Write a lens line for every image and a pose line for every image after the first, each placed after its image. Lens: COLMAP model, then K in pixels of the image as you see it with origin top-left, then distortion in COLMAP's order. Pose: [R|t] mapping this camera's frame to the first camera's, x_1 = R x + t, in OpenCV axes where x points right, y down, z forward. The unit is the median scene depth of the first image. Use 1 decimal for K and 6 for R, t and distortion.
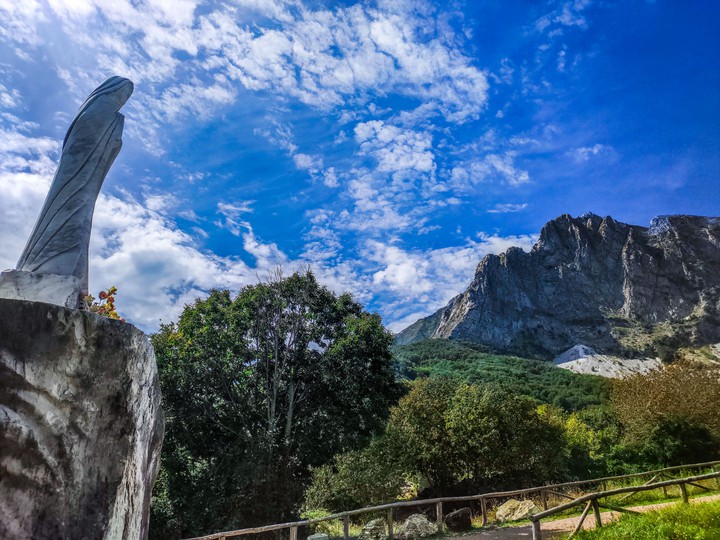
lens RADIAL K [[548.0, 0, 360.0], [0, 548.0, 270.0], [0, 0, 1]] dist [0.097078, -0.138622]
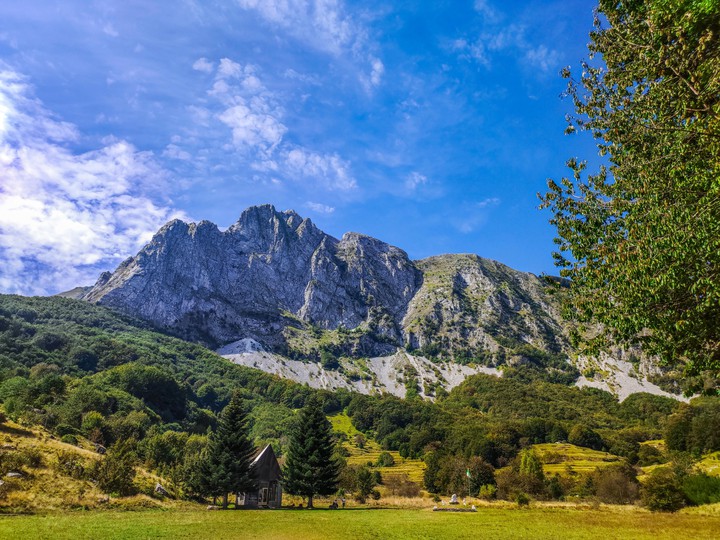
lens RADIAL K [[548.0, 0, 360.0], [0, 548.0, 270.0], [0, 0, 1]] dist [0.097078, -0.138622]
pose [[0.831970, 0.235229, 0.502487, 0.063468], [-0.232808, 0.970095, -0.068669, 0.043843], [-0.503613, -0.059852, 0.861854, 0.128121]]
